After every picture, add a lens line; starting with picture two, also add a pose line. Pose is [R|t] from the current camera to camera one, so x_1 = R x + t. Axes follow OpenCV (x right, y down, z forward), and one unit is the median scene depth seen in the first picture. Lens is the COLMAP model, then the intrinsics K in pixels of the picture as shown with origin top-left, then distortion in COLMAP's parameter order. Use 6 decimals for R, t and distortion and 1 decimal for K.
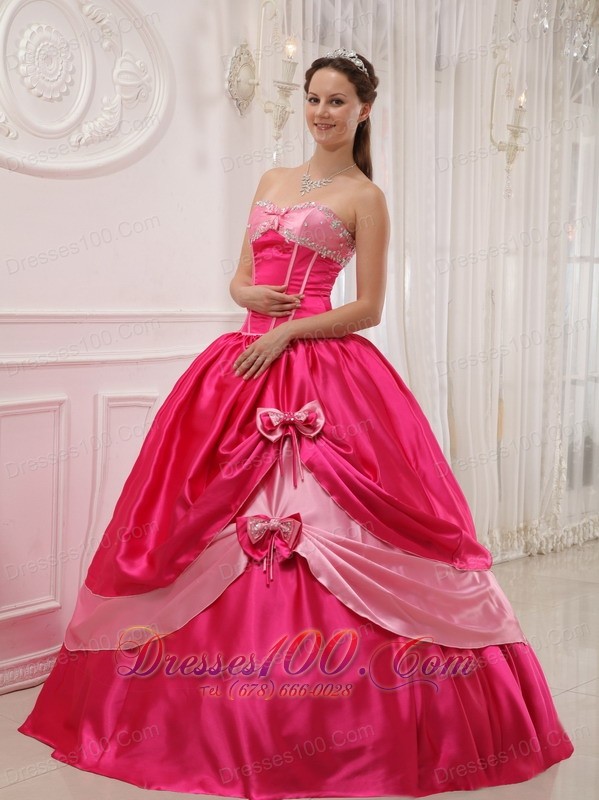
lens RADIAL K [[1600.8, 0, 300.4], [0, 1600.8, 386.9], [0, 0, 1]] dist [0.206397, 0.000000]
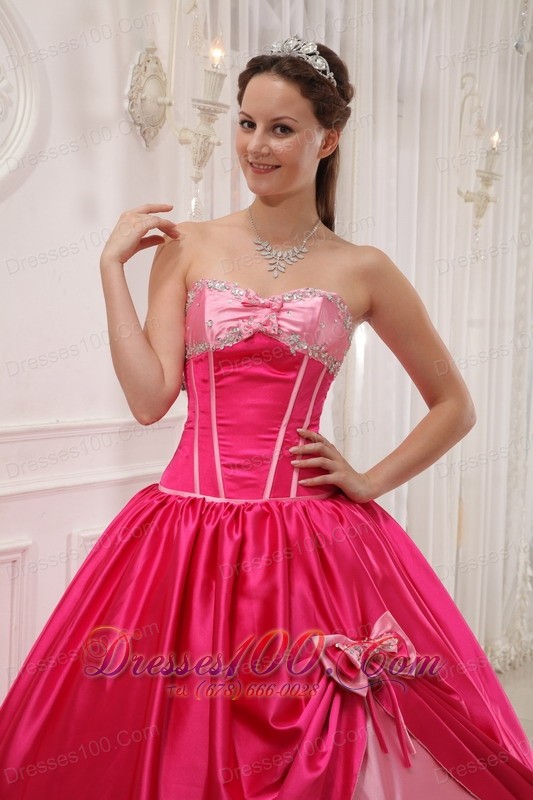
lens RADIAL K [[1489.5, 0, 275.9], [0, 1489.5, 425.9], [0, 0, 1]] dist [0.224260, 0.000000]
pose [[0.999141, 0.008781, 0.040508, -0.005447], [-0.008957, 0.999951, 0.004173, -0.049739], [-0.040469, -0.004532, 0.999171, 0.342954]]
